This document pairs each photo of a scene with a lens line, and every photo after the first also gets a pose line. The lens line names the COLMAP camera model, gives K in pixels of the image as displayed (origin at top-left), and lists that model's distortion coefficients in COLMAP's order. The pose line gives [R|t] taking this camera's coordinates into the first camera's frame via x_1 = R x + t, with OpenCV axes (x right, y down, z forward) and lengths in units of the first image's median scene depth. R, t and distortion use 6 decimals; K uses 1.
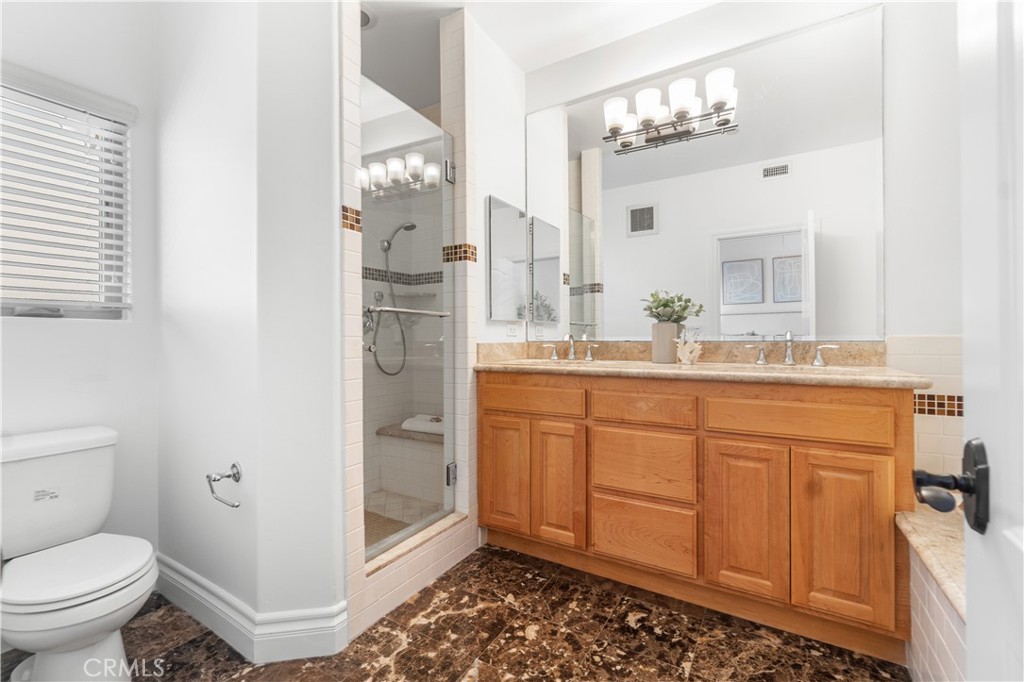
lens RADIAL K [[444.6, 0, 512.1], [0, 444.6, 339.4], [0, 0, 1]] dist [0.004137, 0.000618]
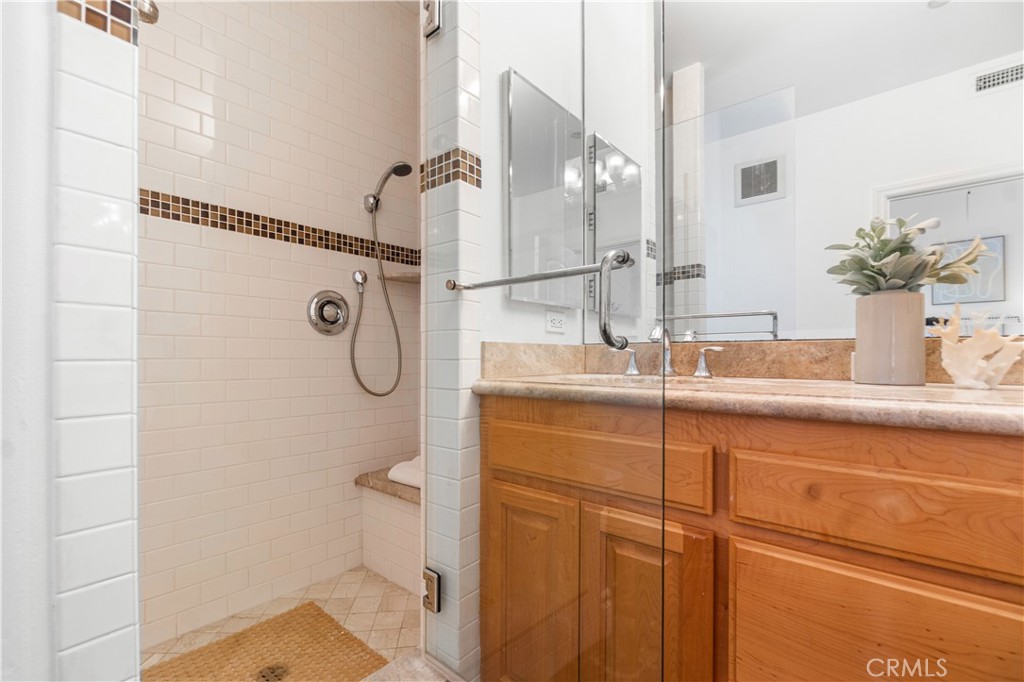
lens RADIAL K [[444.6, 0, 498.2], [0, 444.6, 359.2], [0, 0, 1]] dist [0.004137, 0.000618]
pose [[0.982457, 0.005048, -0.186418, 0.038770], [-0.003921, 0.999972, 0.006411, 0.025515], [0.186445, -0.005568, 0.982450, 0.477042]]
